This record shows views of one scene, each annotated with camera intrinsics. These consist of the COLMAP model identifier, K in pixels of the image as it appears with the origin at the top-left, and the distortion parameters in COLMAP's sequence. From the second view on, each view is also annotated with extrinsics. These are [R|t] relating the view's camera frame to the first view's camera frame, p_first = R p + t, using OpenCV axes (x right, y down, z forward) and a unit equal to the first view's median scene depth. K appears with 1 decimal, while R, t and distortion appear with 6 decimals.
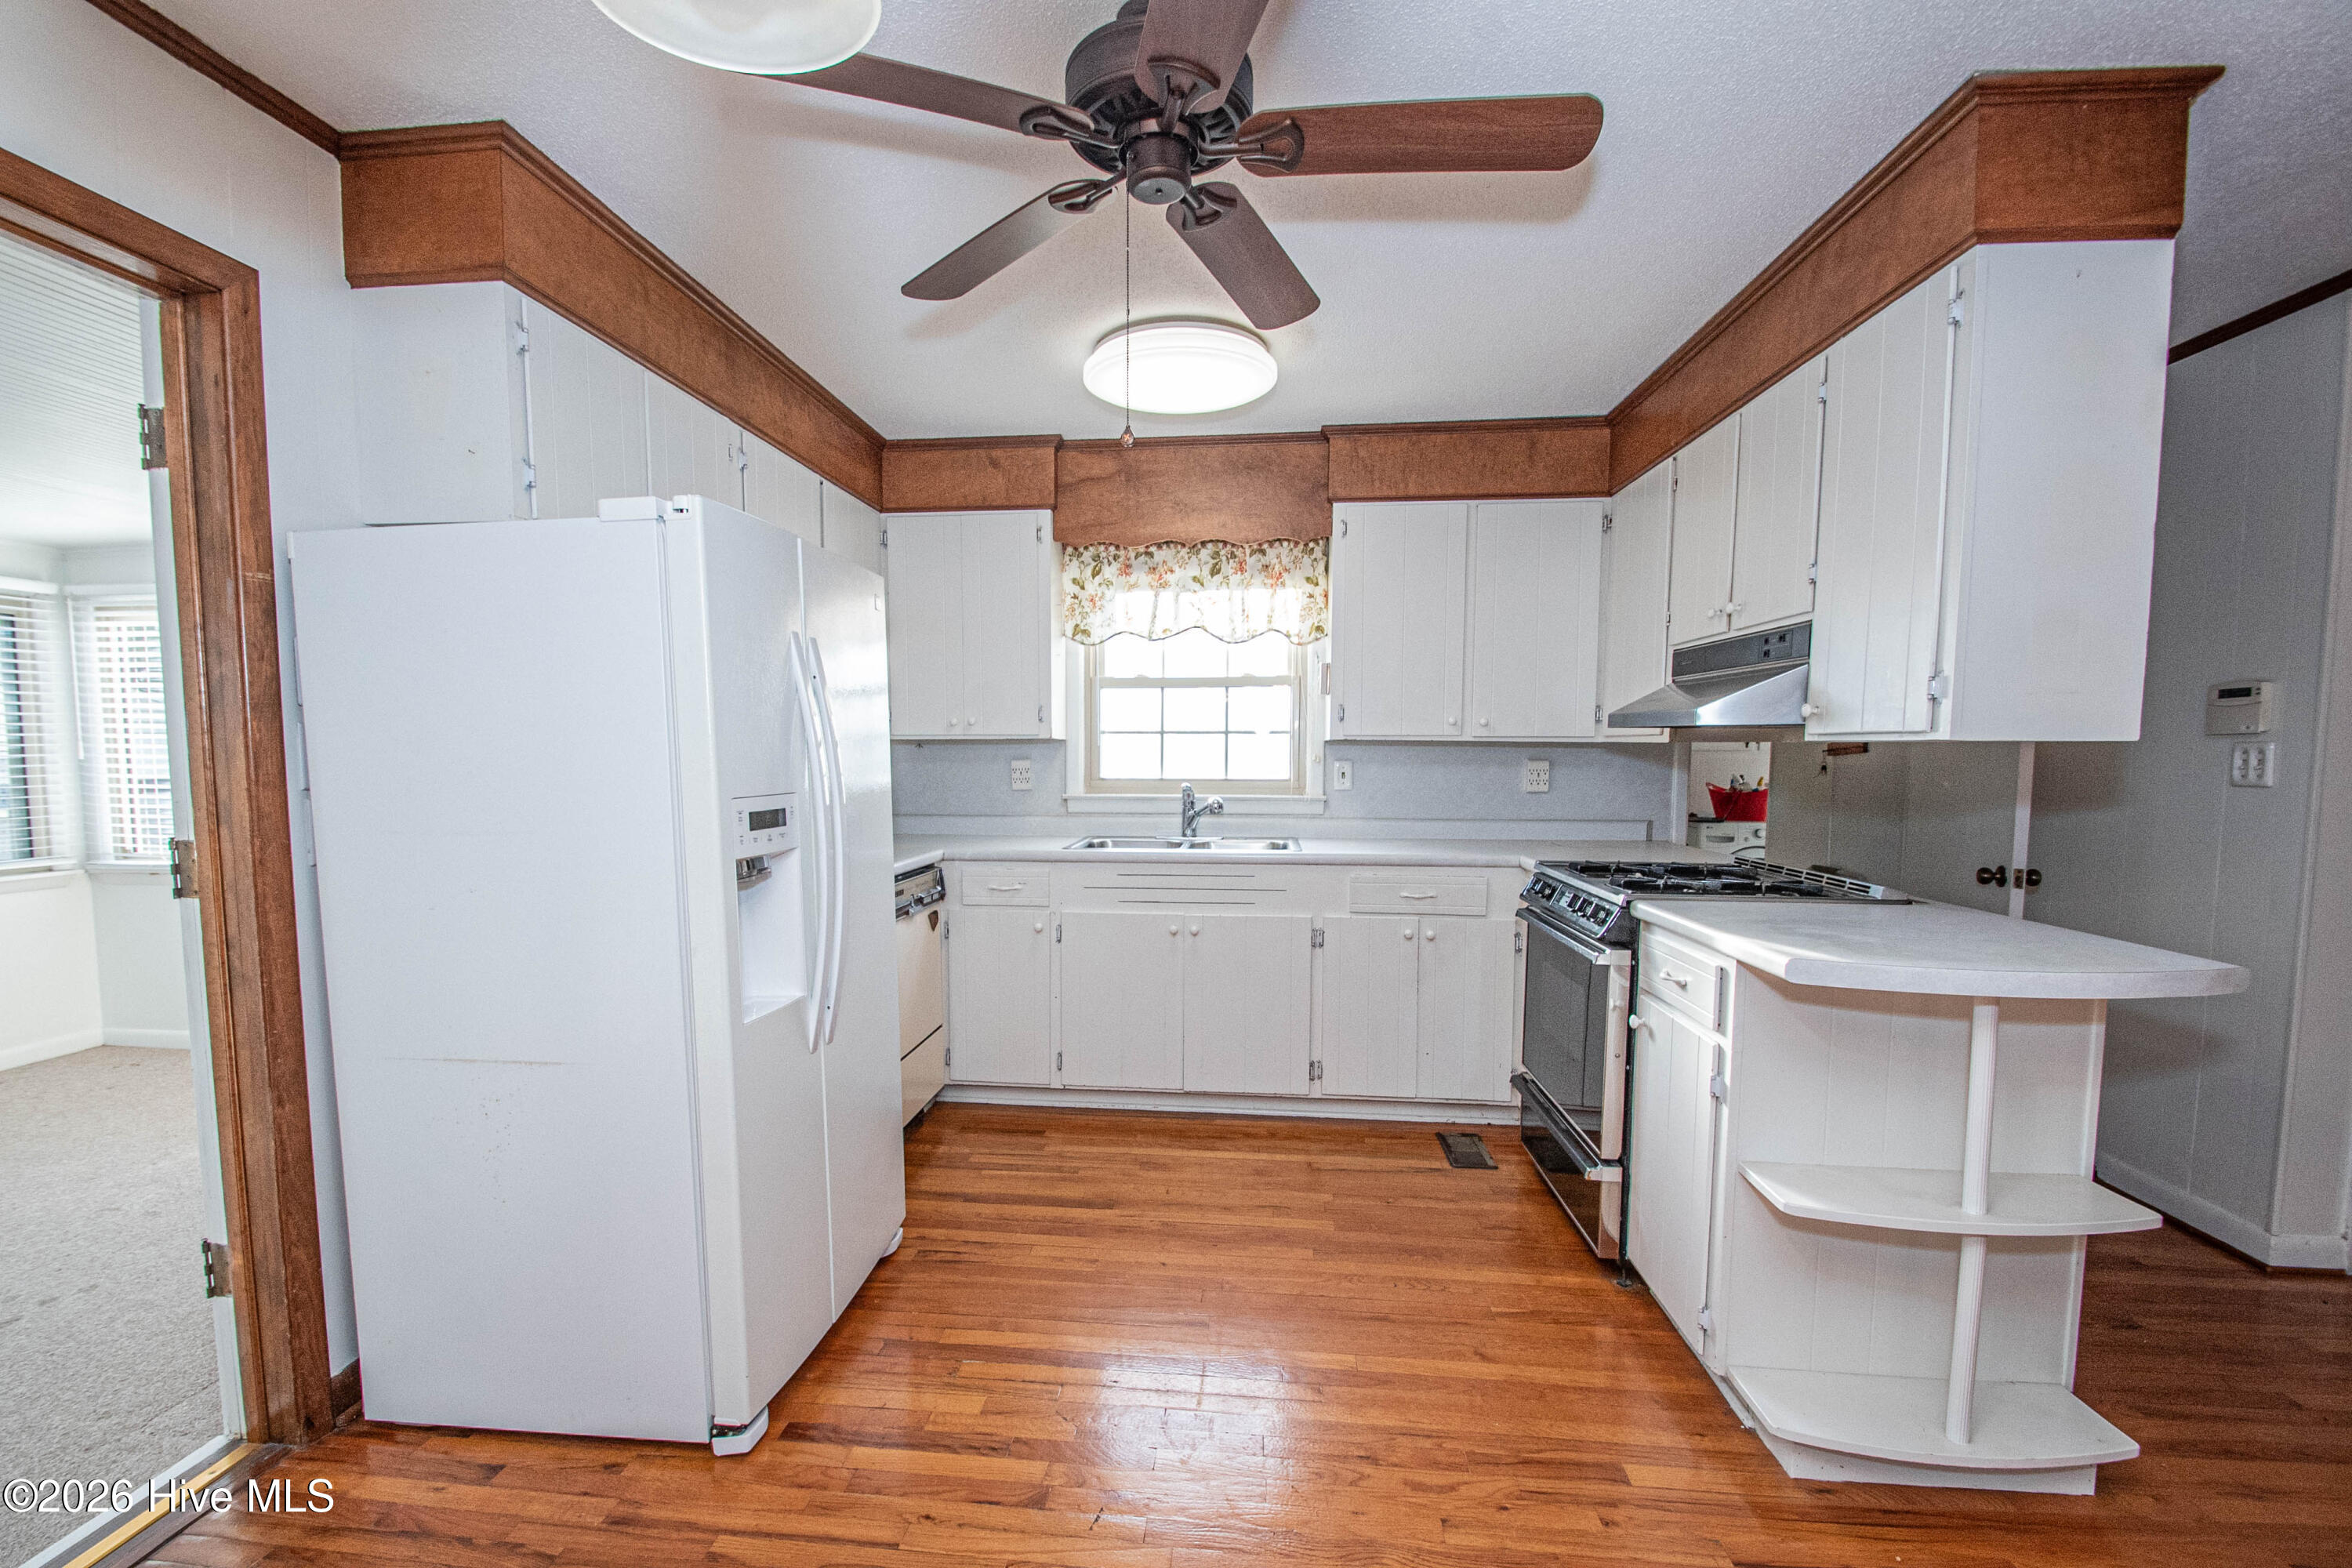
lens RADIAL K [[1025.4, 0, 1143.0], [0, 1025.4, 839.0], [0, 0, 1]] dist [0.004788, -0.011489]
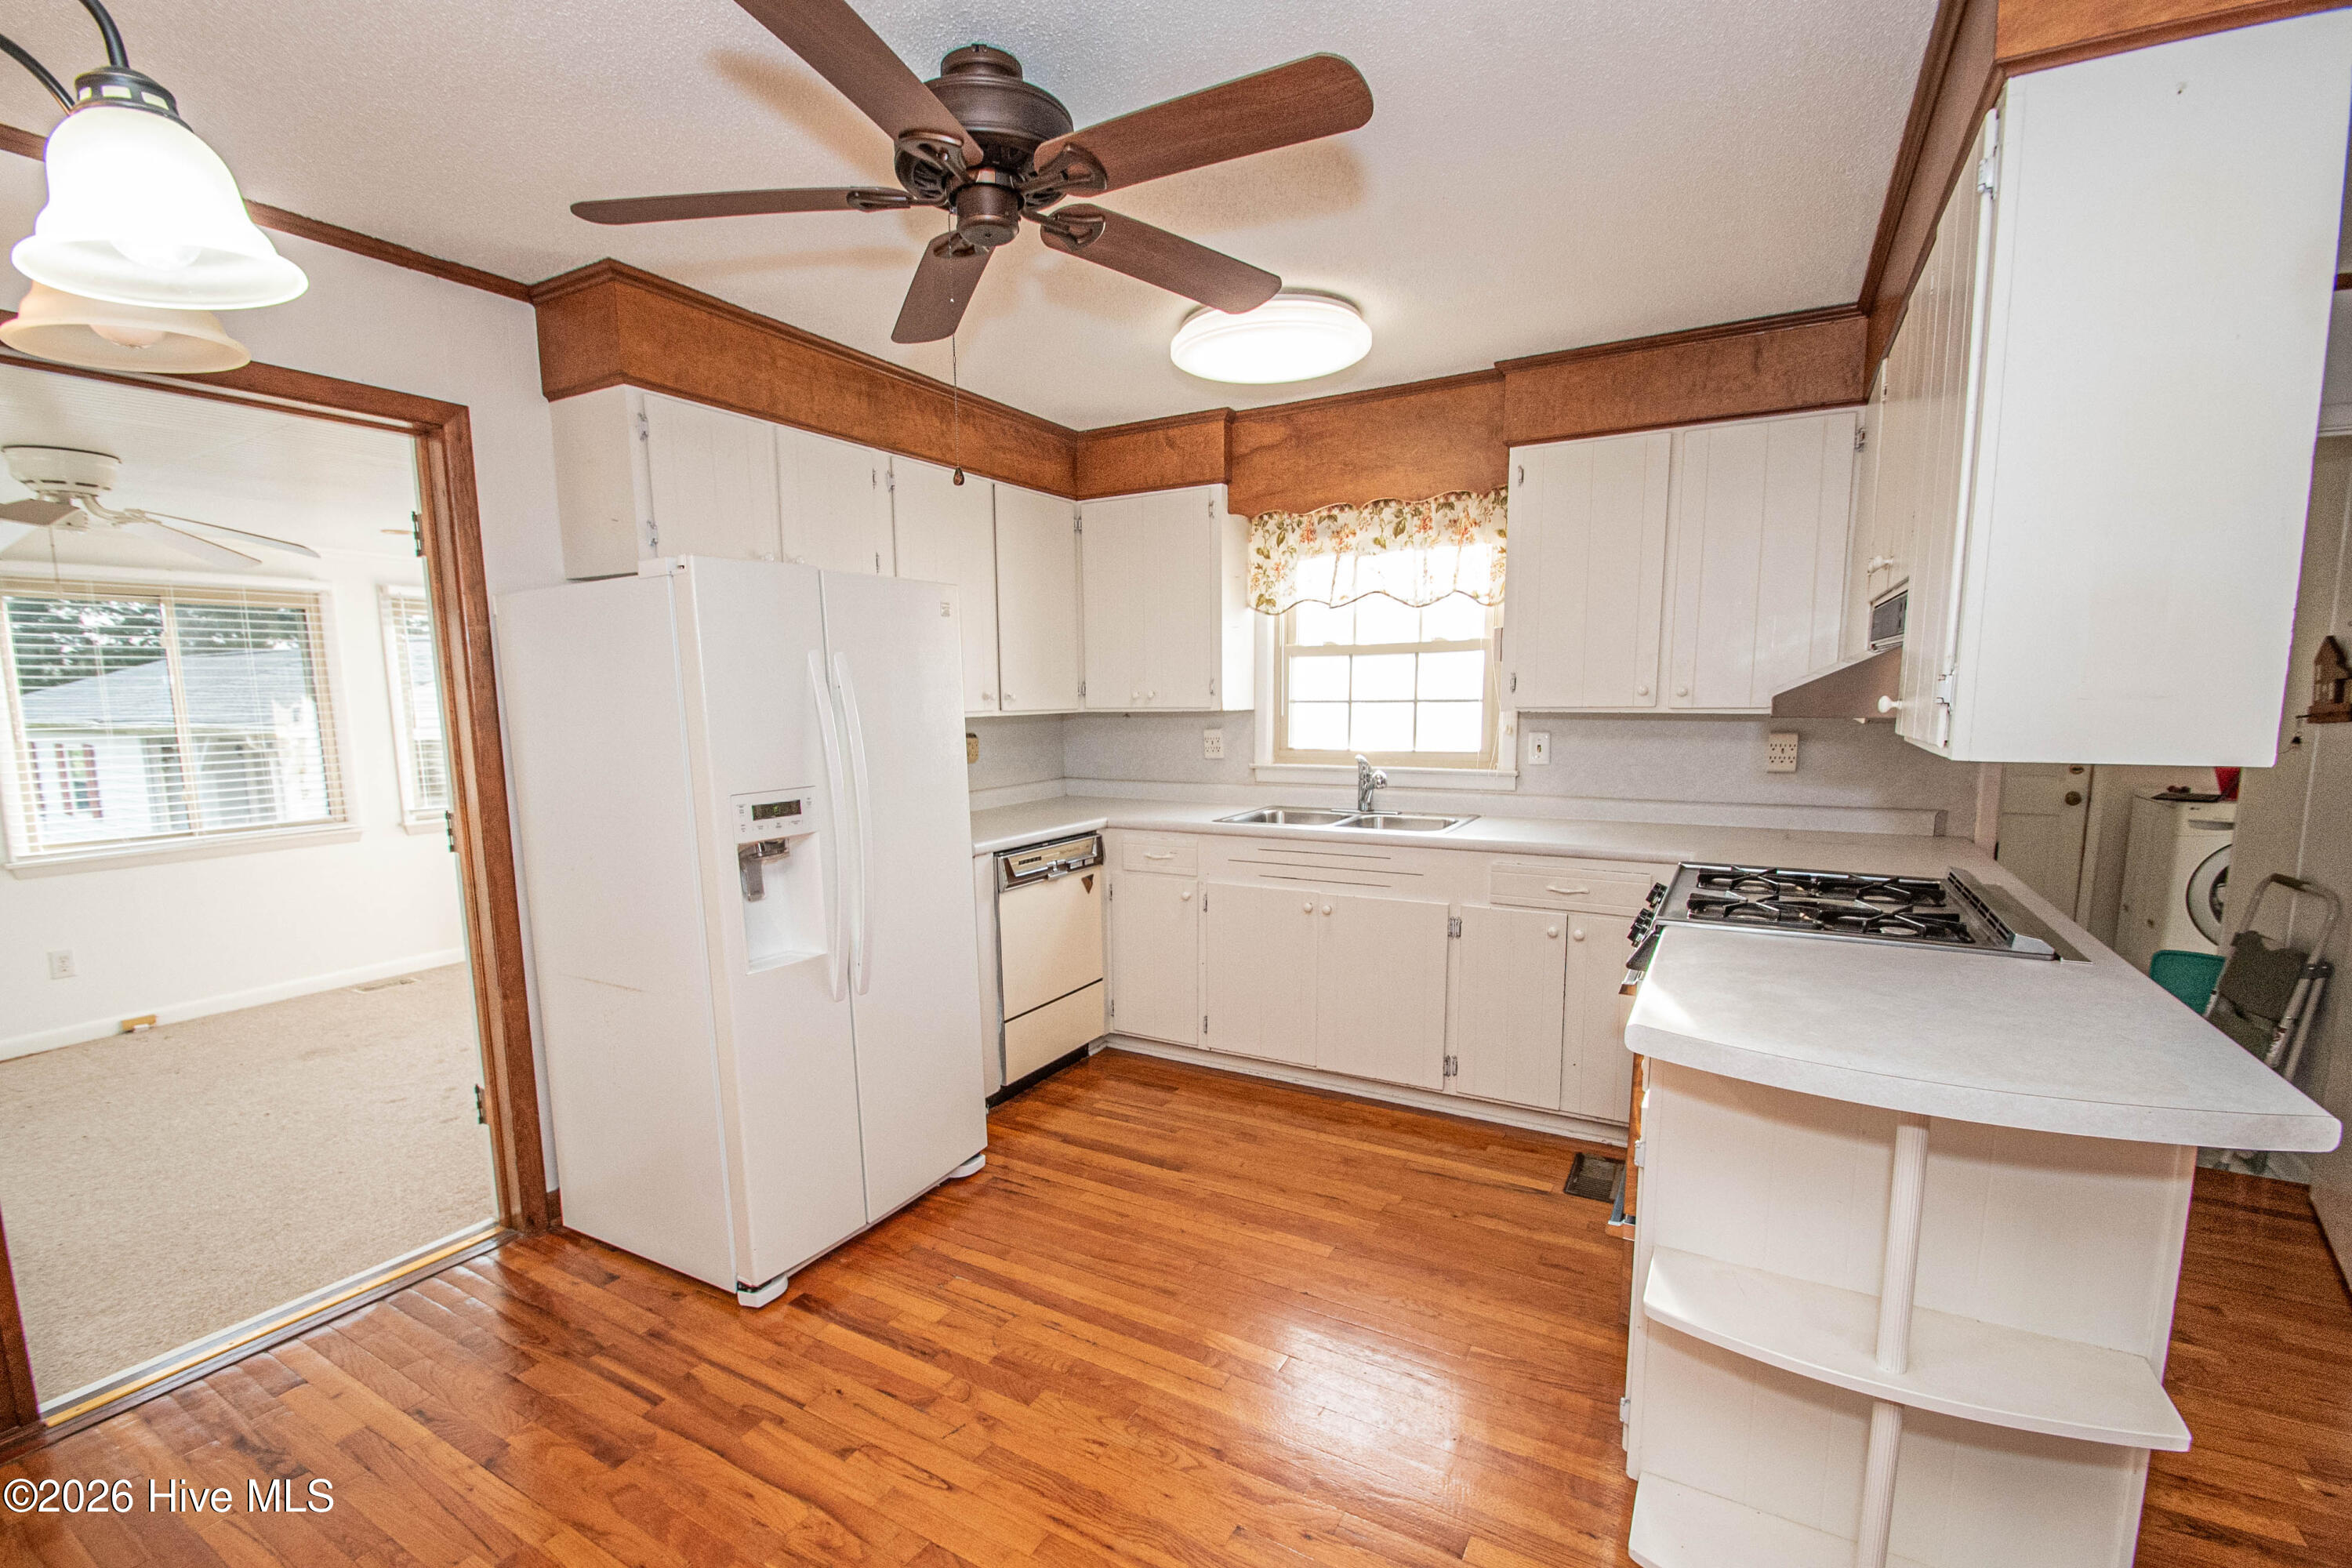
lens RADIAL K [[1025.4, 0, 1142.7], [0, 1025.4, 840.4], [0, 0, 1]] dist [0.004788, -0.011489]
pose [[0.913333, 0.045685, -0.404642, 0.290285], [-0.020481, 0.997583, 0.066400, -0.040295], [0.406698, -0.052358, 0.912061, 0.034262]]
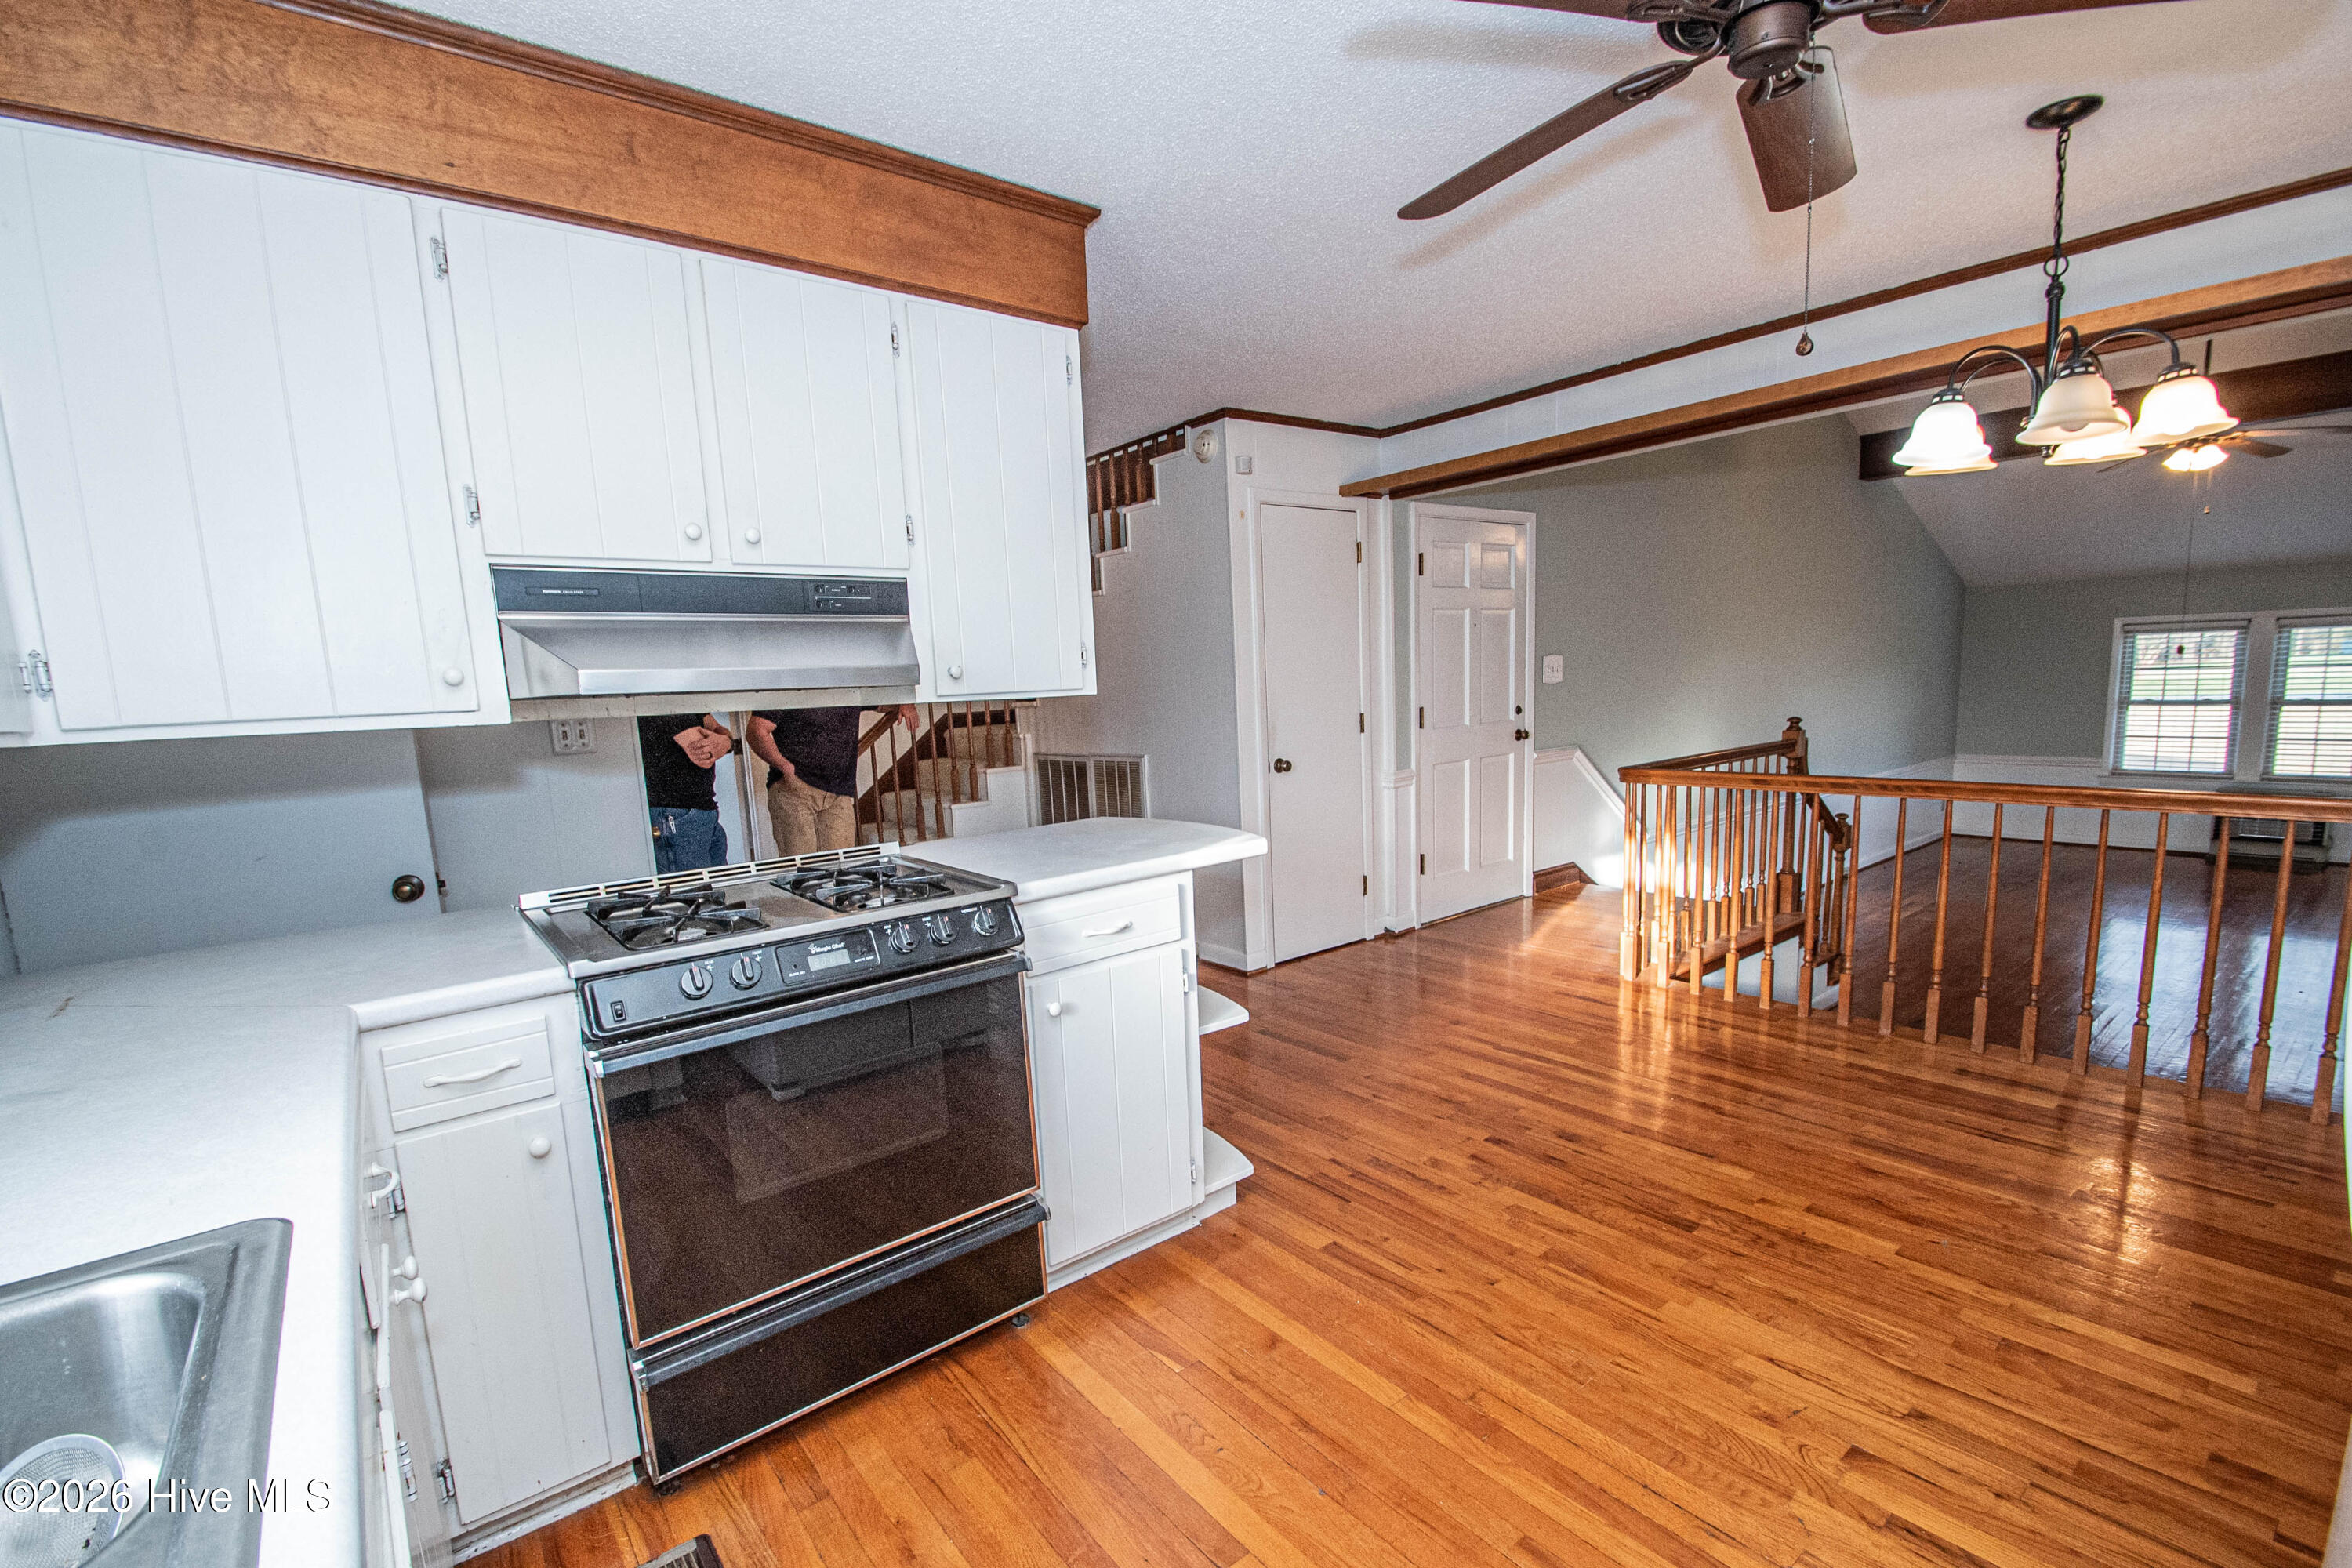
lens RADIAL K [[1025.4, 0, 1143.4], [0, 1025.4, 842.5], [0, 0, 1]] dist [0.004788, -0.011489]
pose [[-0.687318, -0.080933, 0.721834, -0.147110], [0.107987, 0.971344, 0.211732, -0.100837], [-0.718285, 0.223475, -0.658882, 1.016345]]
